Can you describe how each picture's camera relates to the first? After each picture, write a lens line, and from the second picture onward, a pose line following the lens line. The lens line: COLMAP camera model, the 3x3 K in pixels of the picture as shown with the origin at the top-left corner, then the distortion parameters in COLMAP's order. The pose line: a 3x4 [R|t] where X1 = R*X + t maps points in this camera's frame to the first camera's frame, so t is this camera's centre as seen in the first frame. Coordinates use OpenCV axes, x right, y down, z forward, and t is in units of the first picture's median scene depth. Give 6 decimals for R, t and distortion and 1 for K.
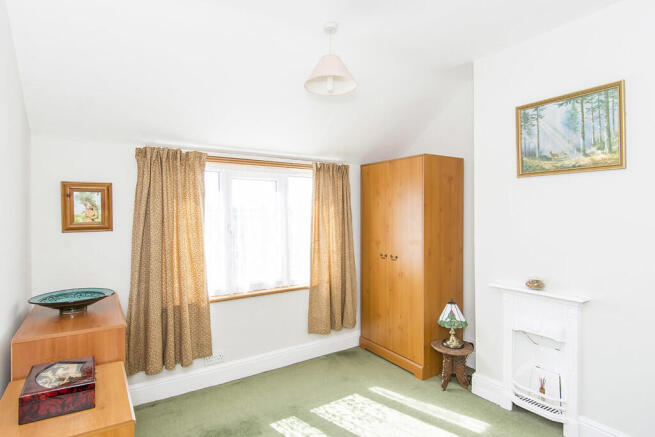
lens RADIAL K [[350.3, 0, 326.9], [0, 350.3, 216.6], [0, 0, 1]] dist [0.009727, -0.012540]
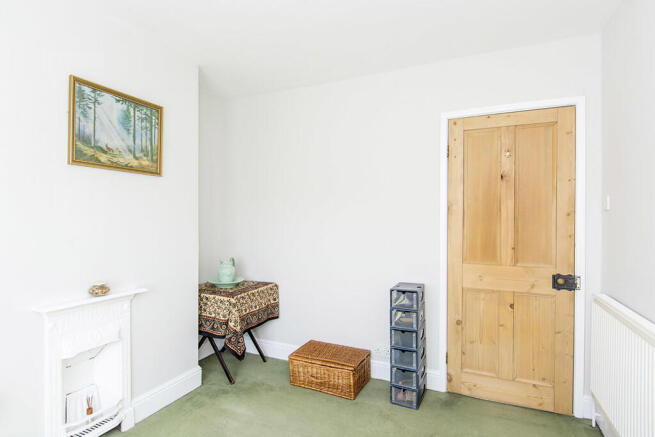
lens RADIAL K [[350.3, 0, 327.0], [0, 350.3, 216.6], [0, 0, 1]] dist [0.009727, -0.012540]
pose [[-0.544243, 0.007067, 0.838898, -0.481803], [0.005584, 0.999973, -0.004801, 0.015782], [-0.838909, 0.002071, -0.544267, 1.045919]]
